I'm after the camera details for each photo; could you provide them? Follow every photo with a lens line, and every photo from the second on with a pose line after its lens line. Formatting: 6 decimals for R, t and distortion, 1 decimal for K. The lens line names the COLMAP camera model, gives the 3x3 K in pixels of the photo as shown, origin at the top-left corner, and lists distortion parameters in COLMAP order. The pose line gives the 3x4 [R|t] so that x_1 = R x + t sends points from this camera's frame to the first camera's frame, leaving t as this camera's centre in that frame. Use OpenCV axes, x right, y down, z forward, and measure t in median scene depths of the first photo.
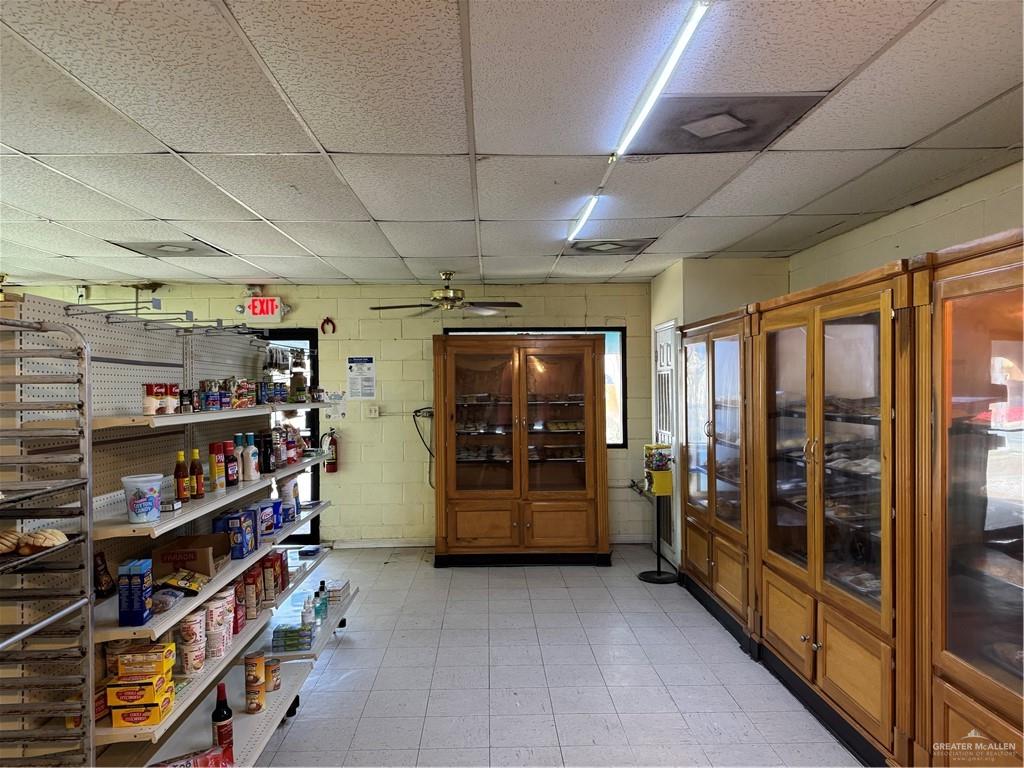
lens RADIAL K [[718.9, 0, 502.5], [0, 718.9, 383.0], [0, 0, 1]] dist [0.073092, -0.090935]
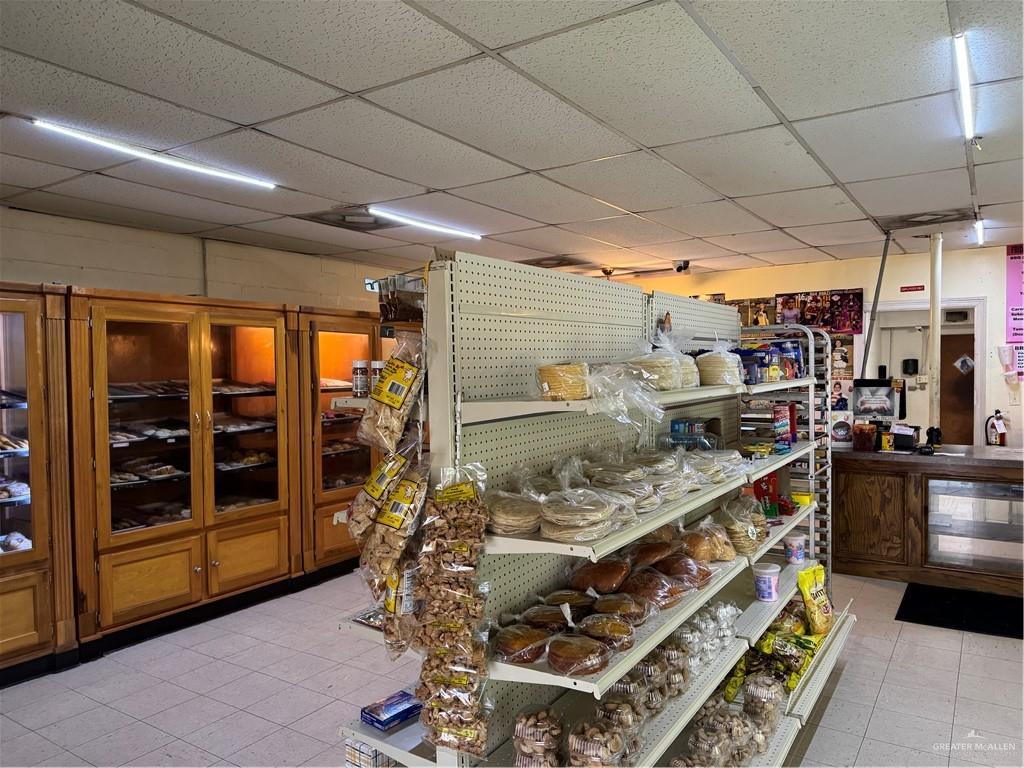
lens RADIAL K [[718.9, 0, 502.5], [0, 718.9, 383.0], [0, 0, 1]] dist [0.073092, -0.090935]
pose [[-0.810952, 0.000159, 0.585113, -0.955987], [0.012745, 0.999768, 0.017392, 0.008658], [-0.584974, 0.021561, -0.810765, 2.131623]]
